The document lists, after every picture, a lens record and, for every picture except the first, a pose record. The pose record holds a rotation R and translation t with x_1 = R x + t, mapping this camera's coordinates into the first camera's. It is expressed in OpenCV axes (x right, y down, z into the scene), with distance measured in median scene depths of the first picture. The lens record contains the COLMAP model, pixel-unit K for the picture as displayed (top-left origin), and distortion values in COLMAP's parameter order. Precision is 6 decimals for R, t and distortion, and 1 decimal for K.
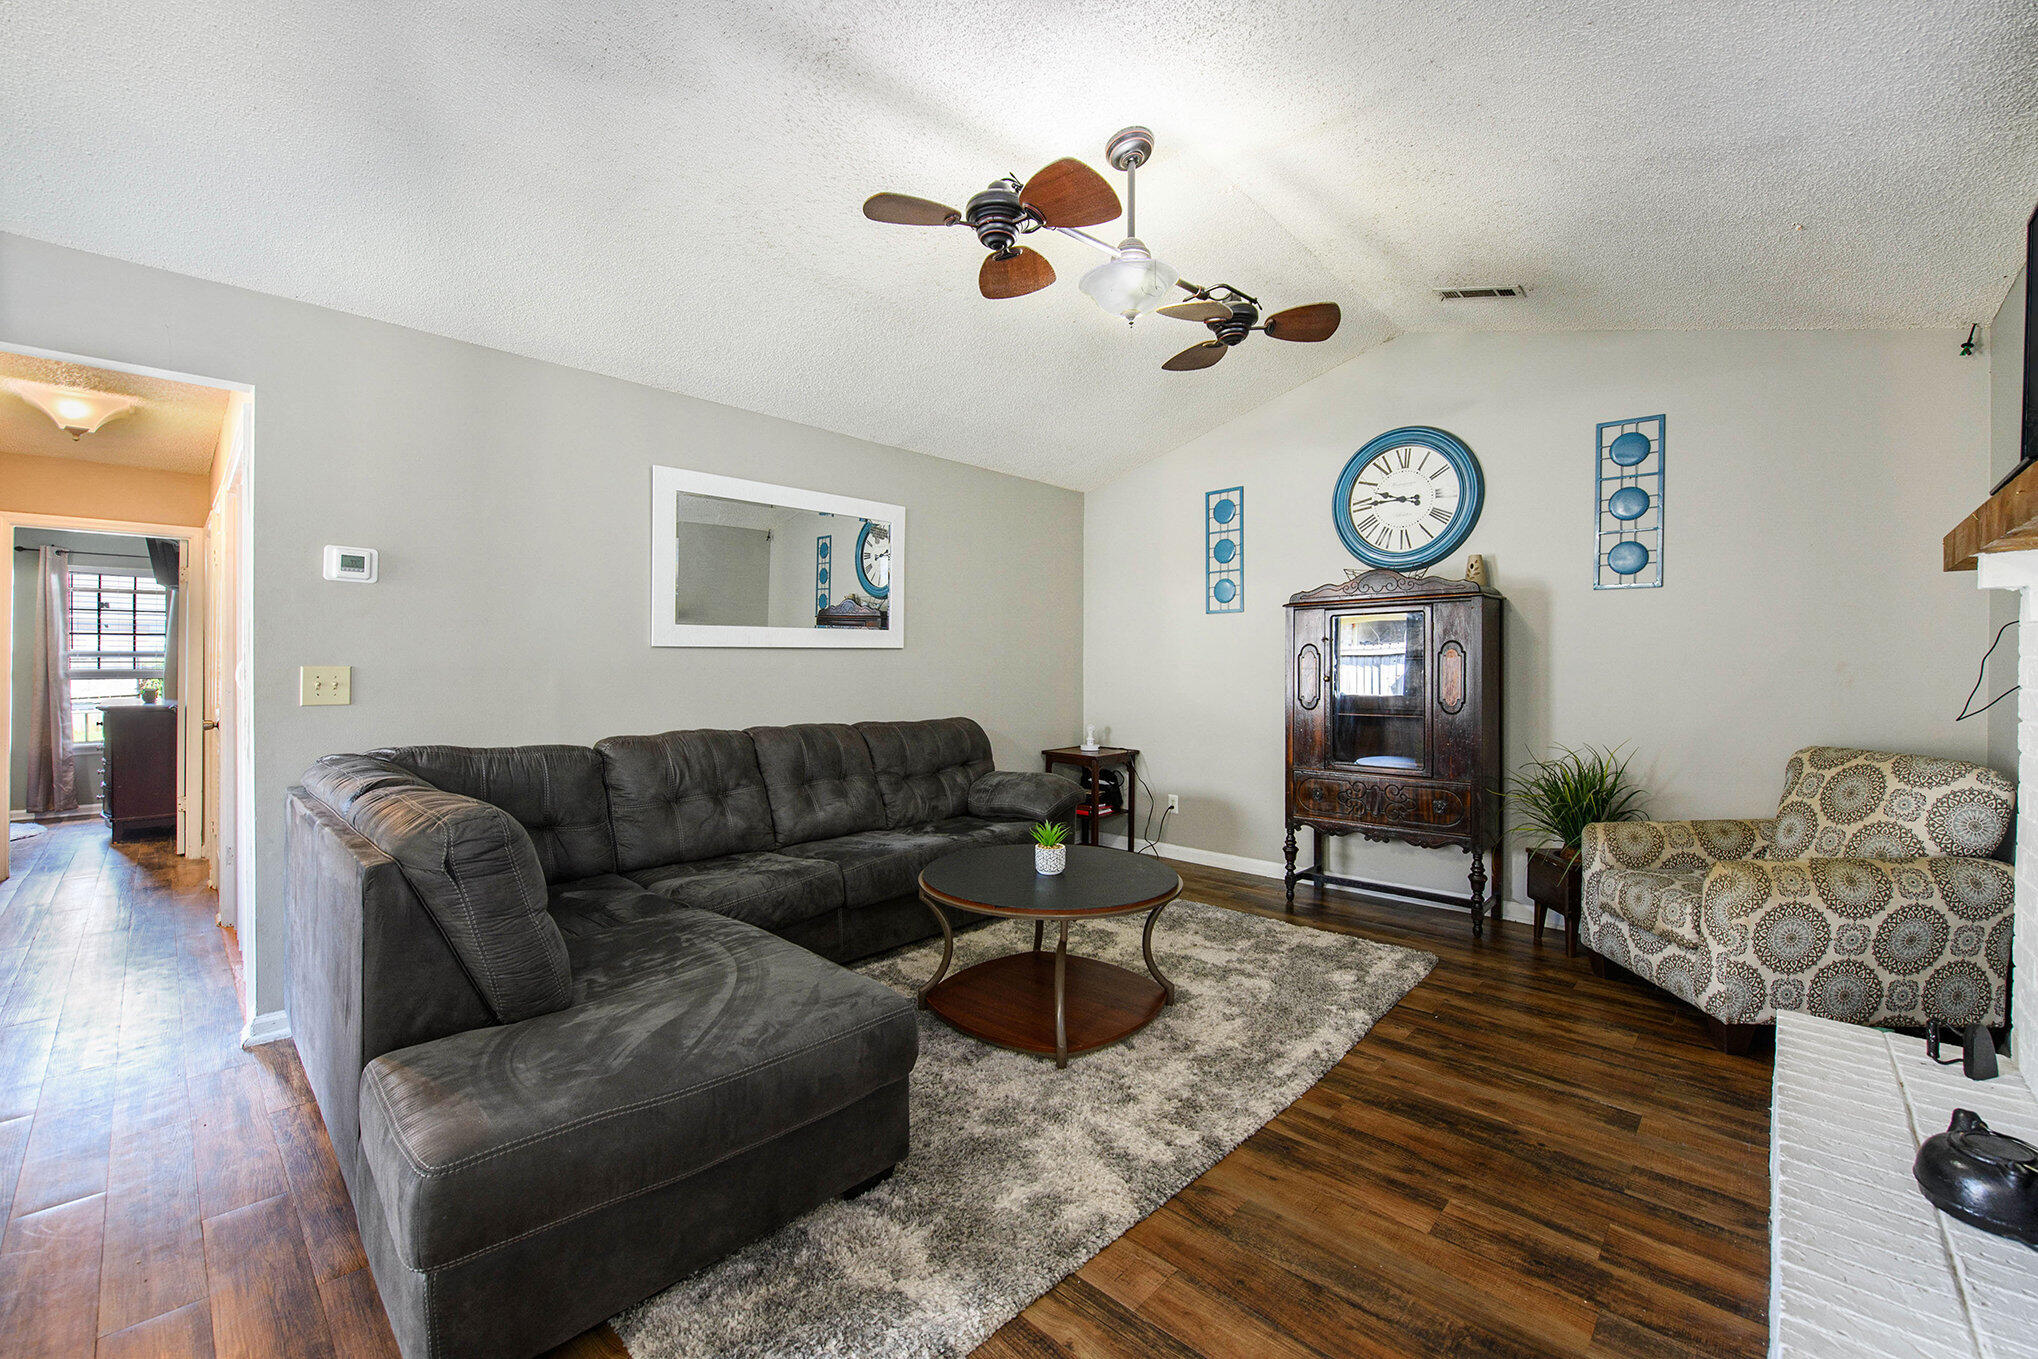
lens RADIAL K [[818.3, 0, 1010.4], [0, 818.3, 663.5], [0, 0, 1]] dist [-0.000951, -0.000251]
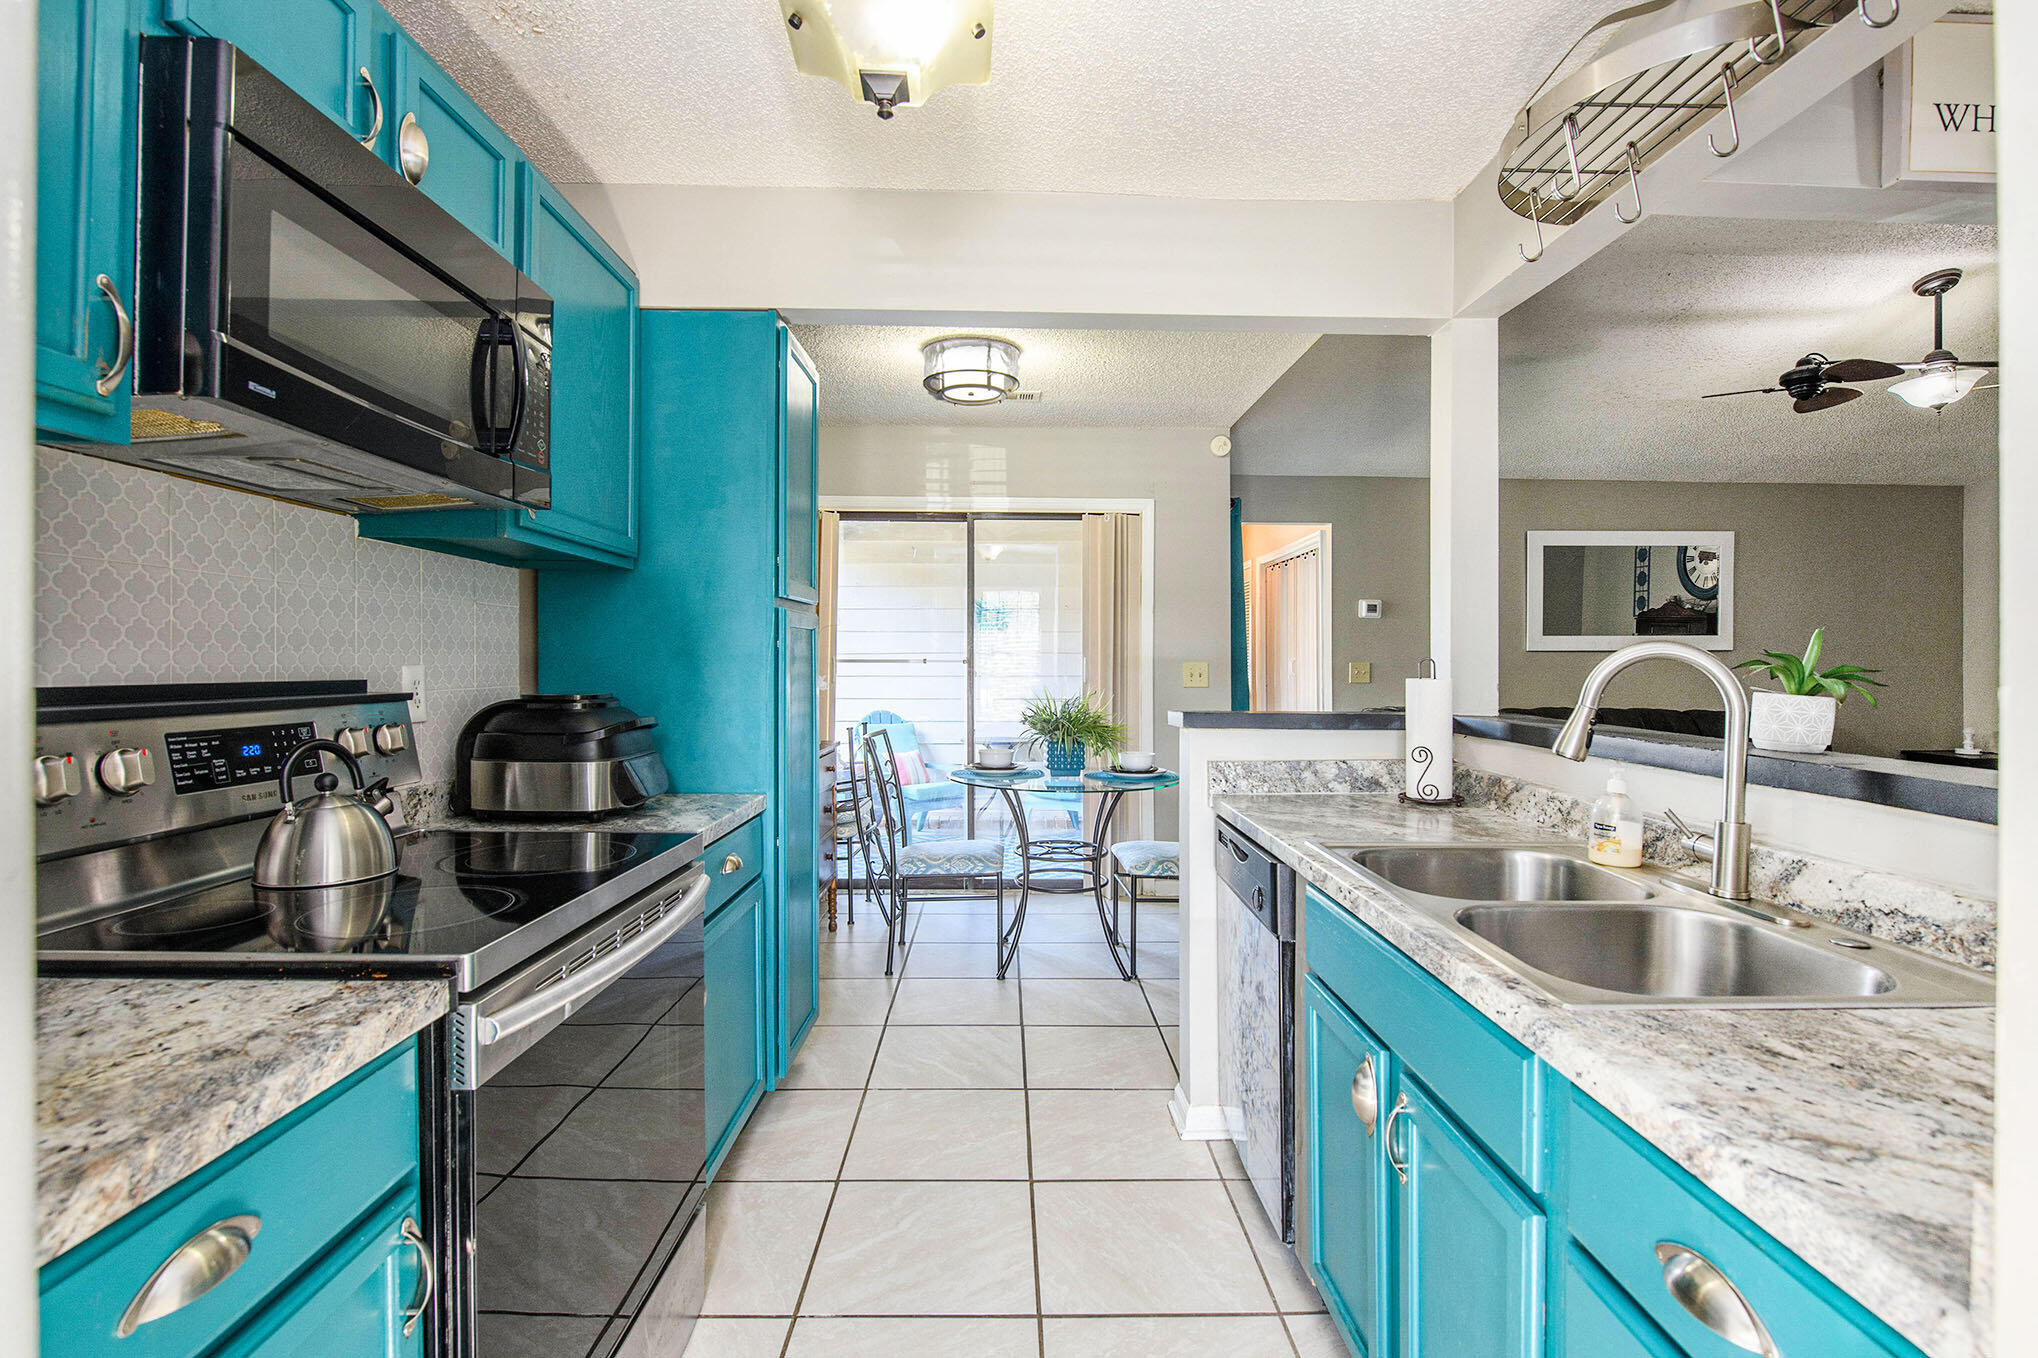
lens RADIAL K [[931.6, 0, 1022.7], [0, 931.6, 659.5], [0, 0, 1]] dist [-0.000873, -0.008866]
pose [[0.706963, 0.008534, -0.707199, 0.134026], [-0.004116, 0.999960, 0.007952, -0.015151], [0.707239, -0.002710, 0.706970, -0.955151]]
